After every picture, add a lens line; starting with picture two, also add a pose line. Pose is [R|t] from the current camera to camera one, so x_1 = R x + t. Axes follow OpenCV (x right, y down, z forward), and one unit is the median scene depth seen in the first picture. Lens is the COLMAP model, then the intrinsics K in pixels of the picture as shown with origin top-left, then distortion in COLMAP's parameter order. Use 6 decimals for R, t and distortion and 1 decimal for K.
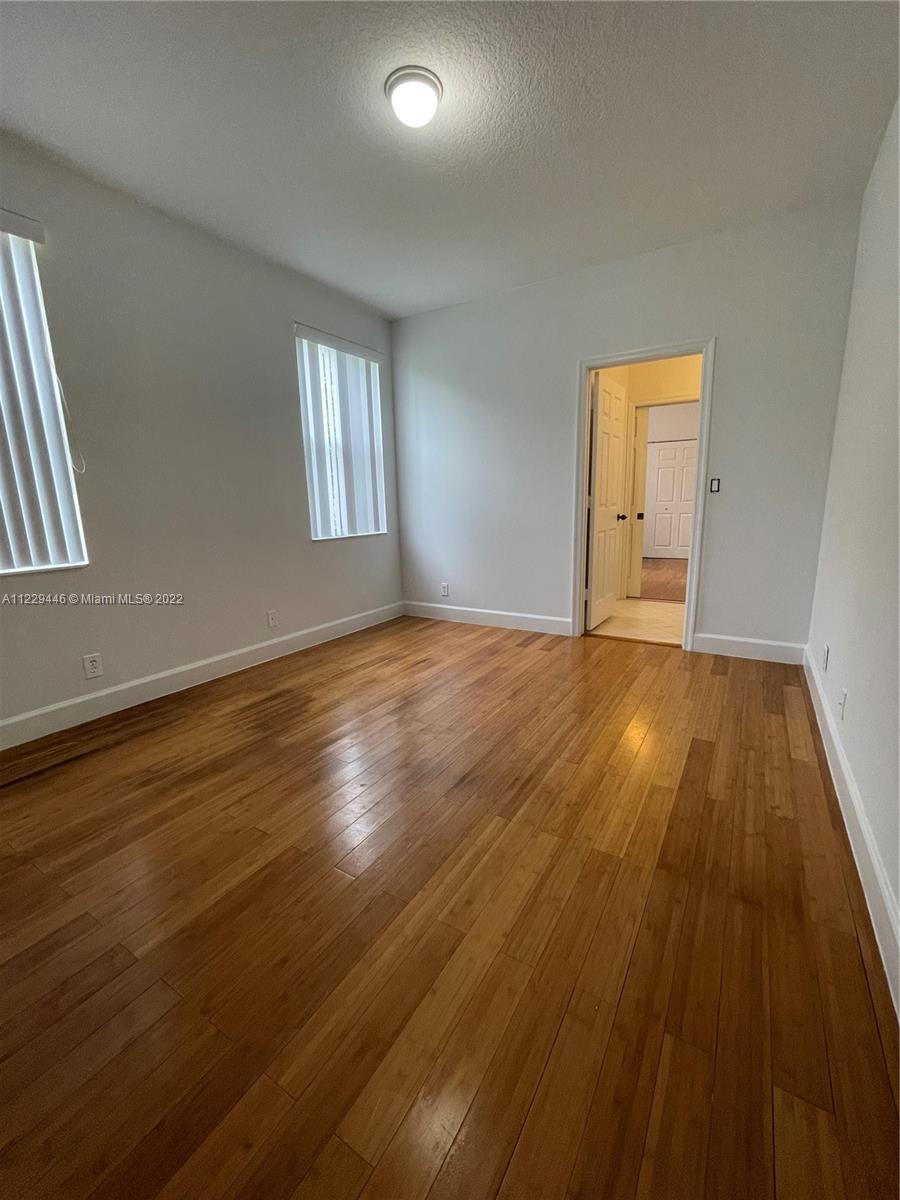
lens RADIAL K [[482.6, 0, 460.3], [0, 482.6, 595.0], [0, 0, 1]] dist [-0.001699, -0.000099]
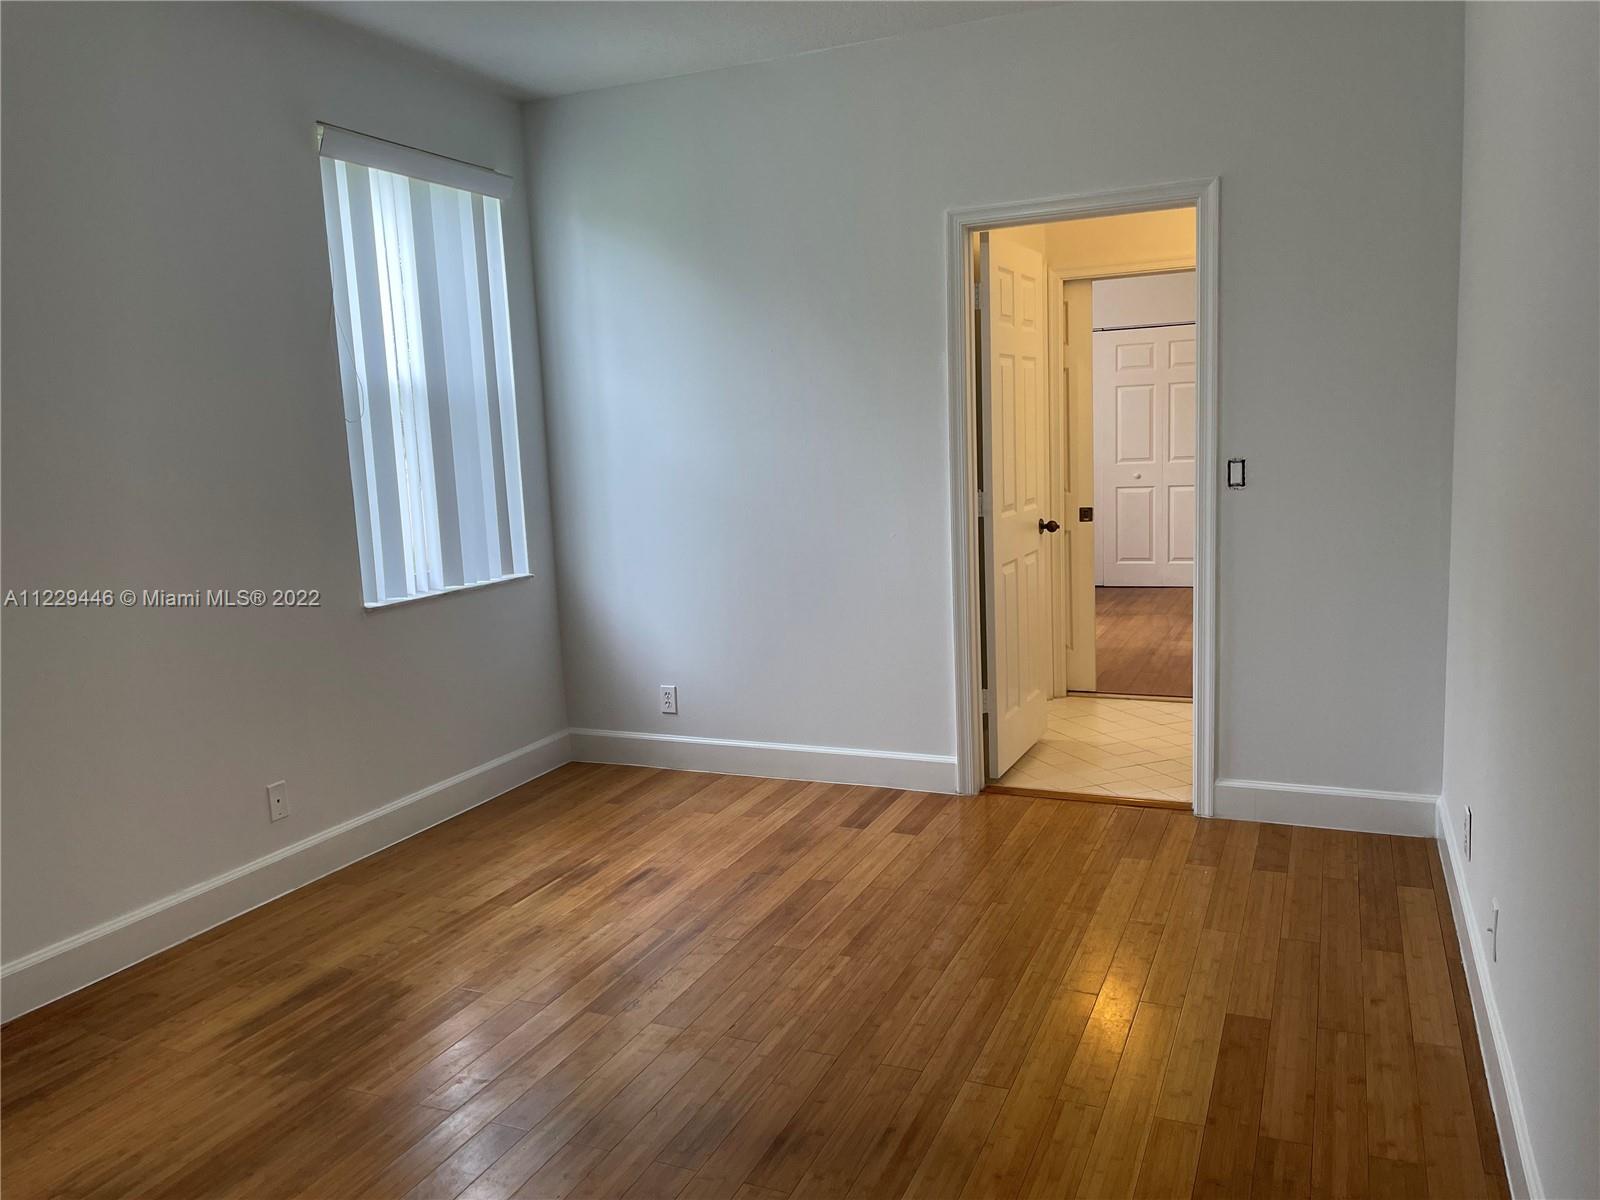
lens RADIAL K [[1189.5, 0, 802.4], [0, 1189.5, 588.7], [0, 0, 1]] dist [0.093830, -0.113573]
pose [[0.991525, -0.036160, 0.124784, -0.062381], [0.044140, 0.997113, -0.061787, -0.057450], [-0.122189, 0.066772, 0.990258, -0.143066]]
